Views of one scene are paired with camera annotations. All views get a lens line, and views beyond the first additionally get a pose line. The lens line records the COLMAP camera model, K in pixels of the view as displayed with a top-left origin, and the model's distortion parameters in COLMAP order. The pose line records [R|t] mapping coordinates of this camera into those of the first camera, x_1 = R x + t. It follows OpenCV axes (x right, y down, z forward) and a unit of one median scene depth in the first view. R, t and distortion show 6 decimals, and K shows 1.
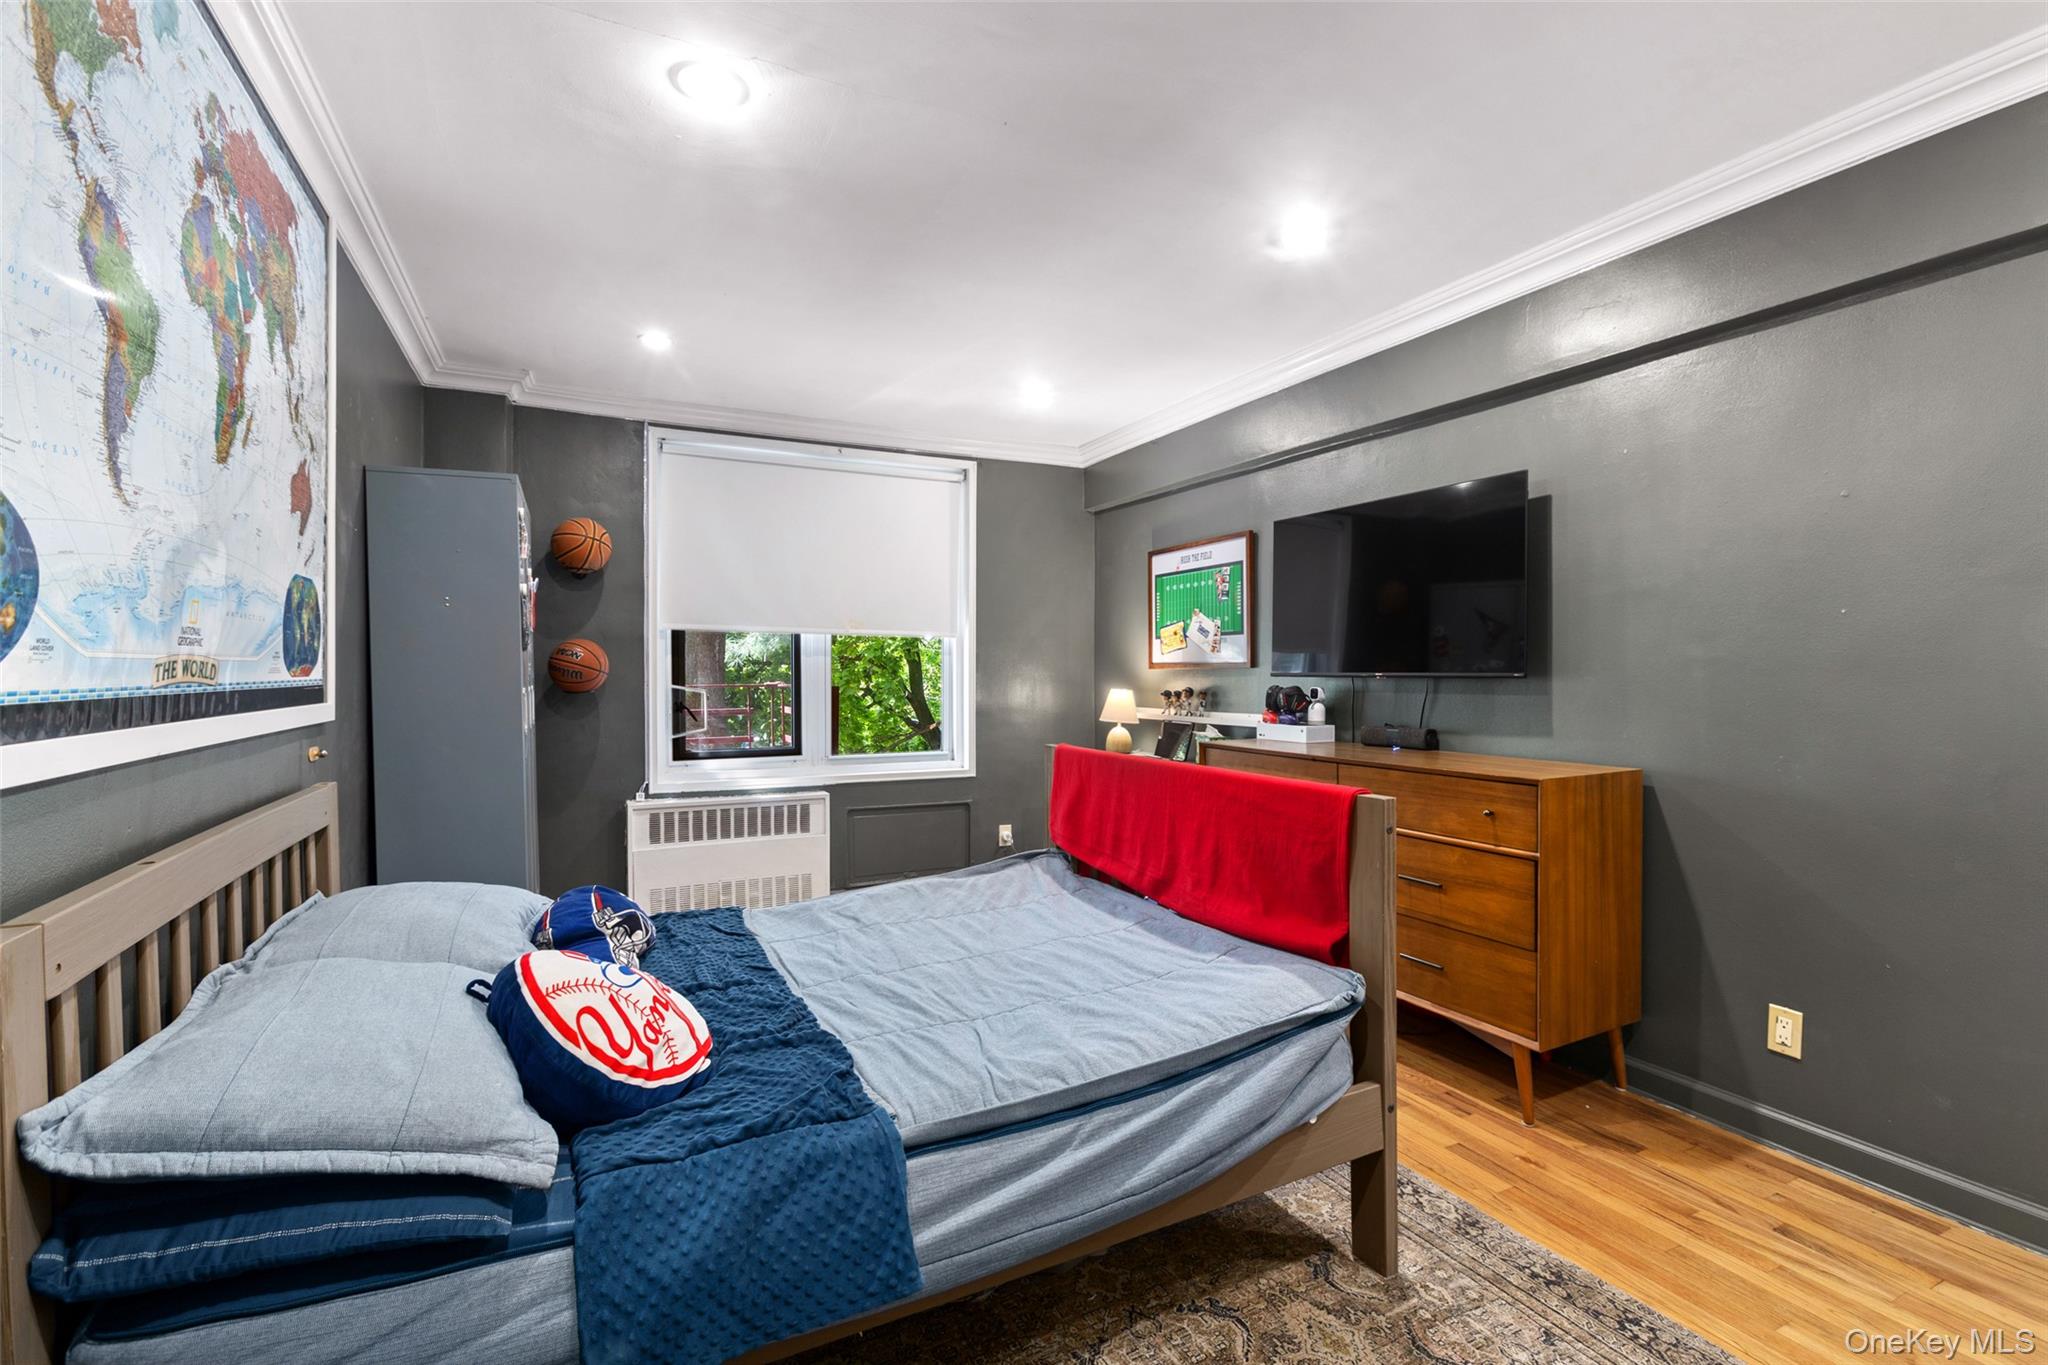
lens RADIAL K [[924.3, 0, 1029.3], [0, 924.3, 690.6], [0, 0, 1]] dist [-0.008043, 0.001136]
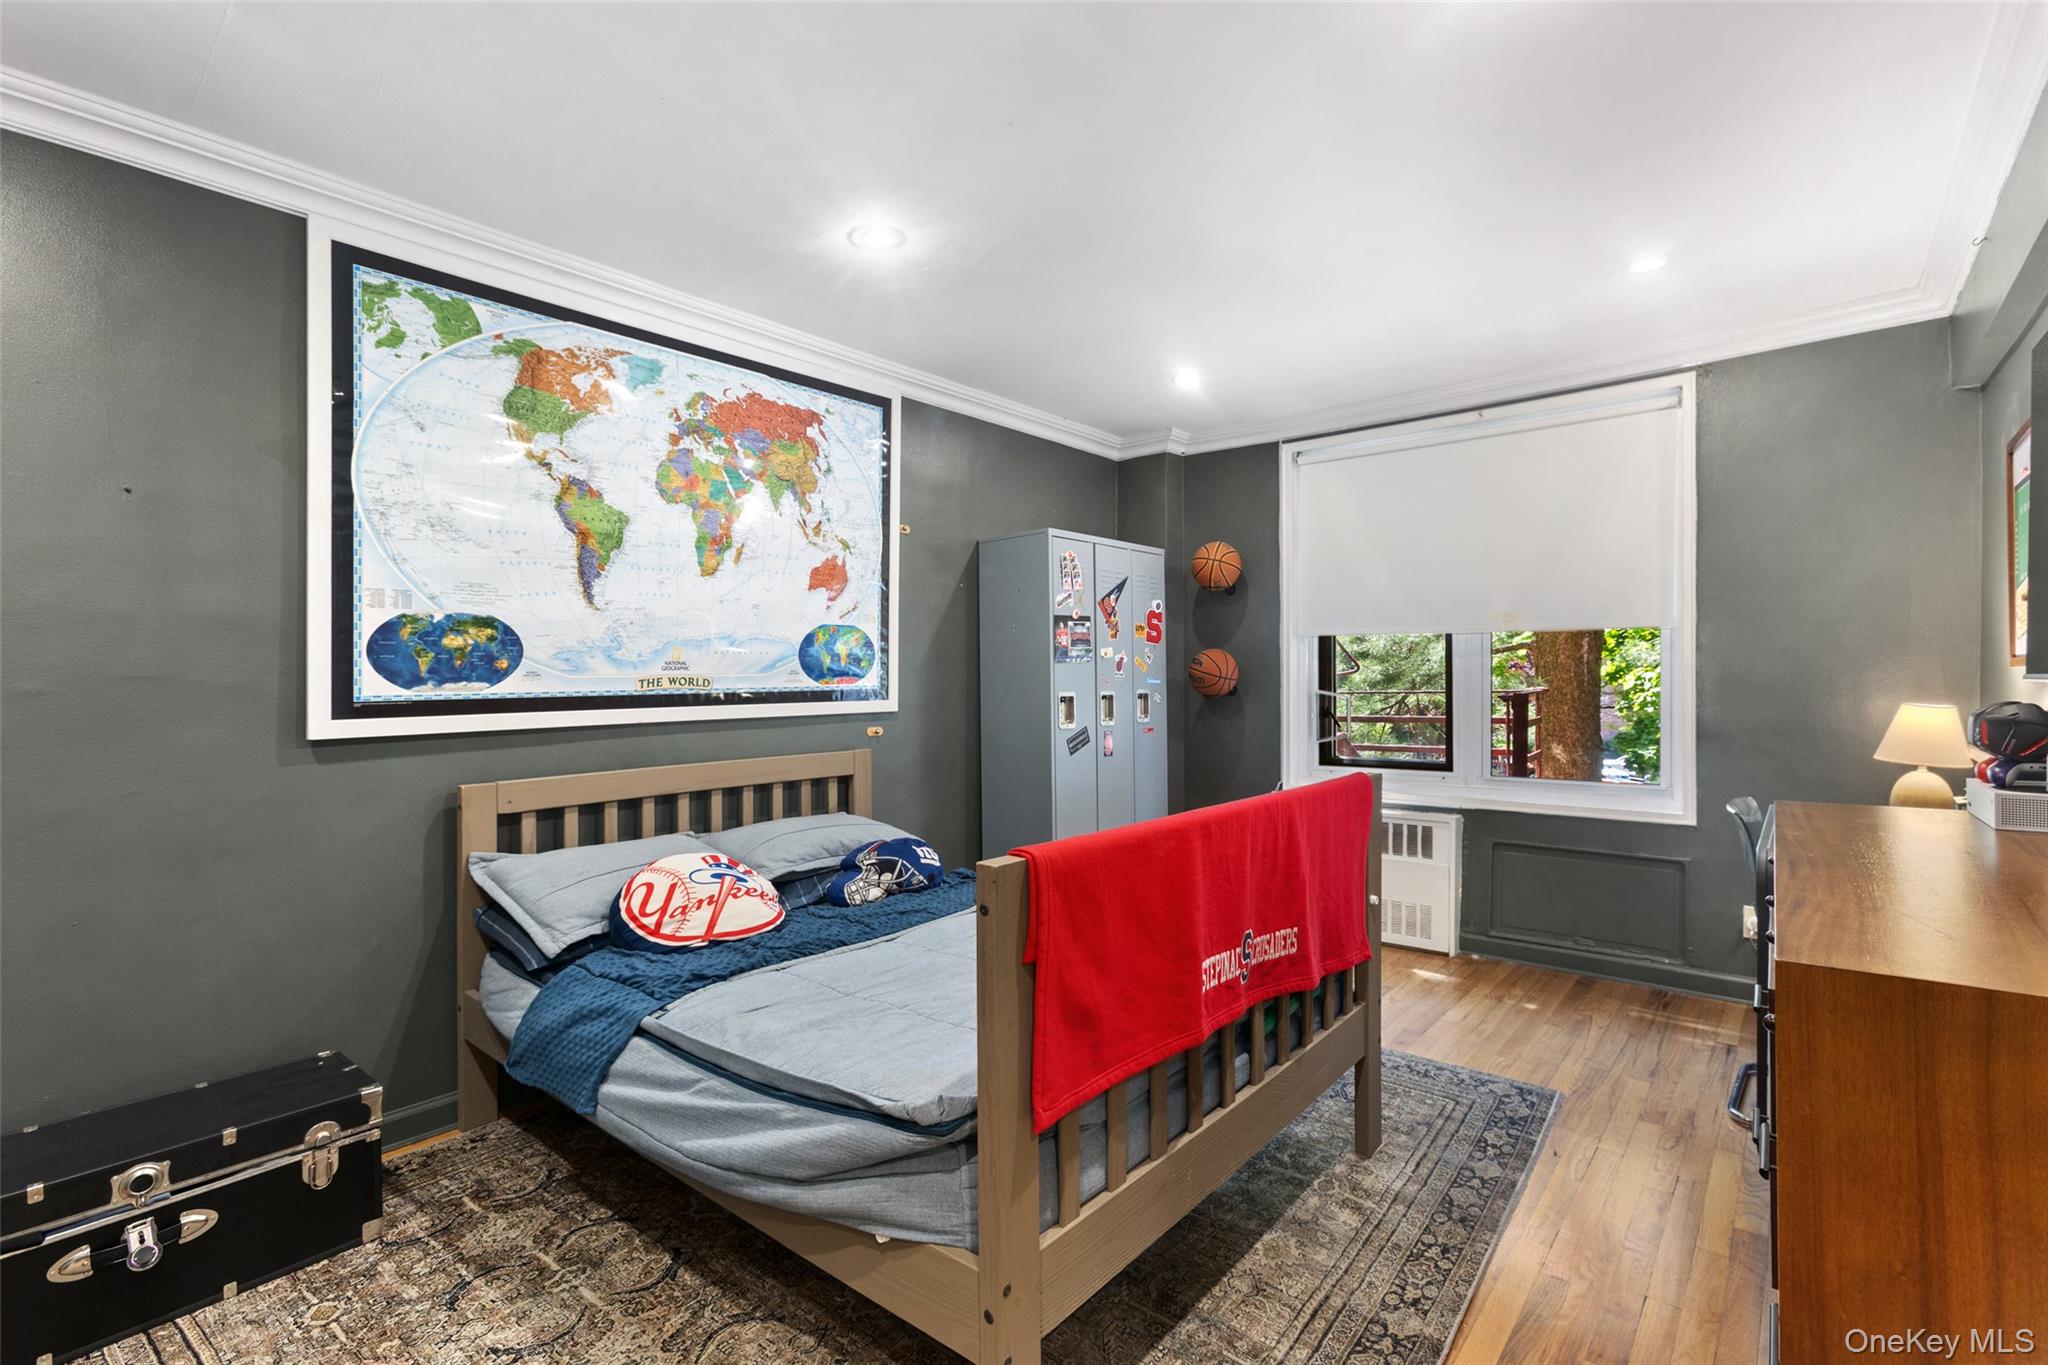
lens RADIAL K [[924.3, 0, 1022.7], [0, 924.3, 674.1], [0, 0, 1]] dist [-0.008043, 0.001136]
pose [[0.391714, -0.005360, -0.920072, 1.148720], [-0.010623, 0.999890, -0.010347, -0.025242], [0.920026, 0.013827, 0.391614, 0.818541]]
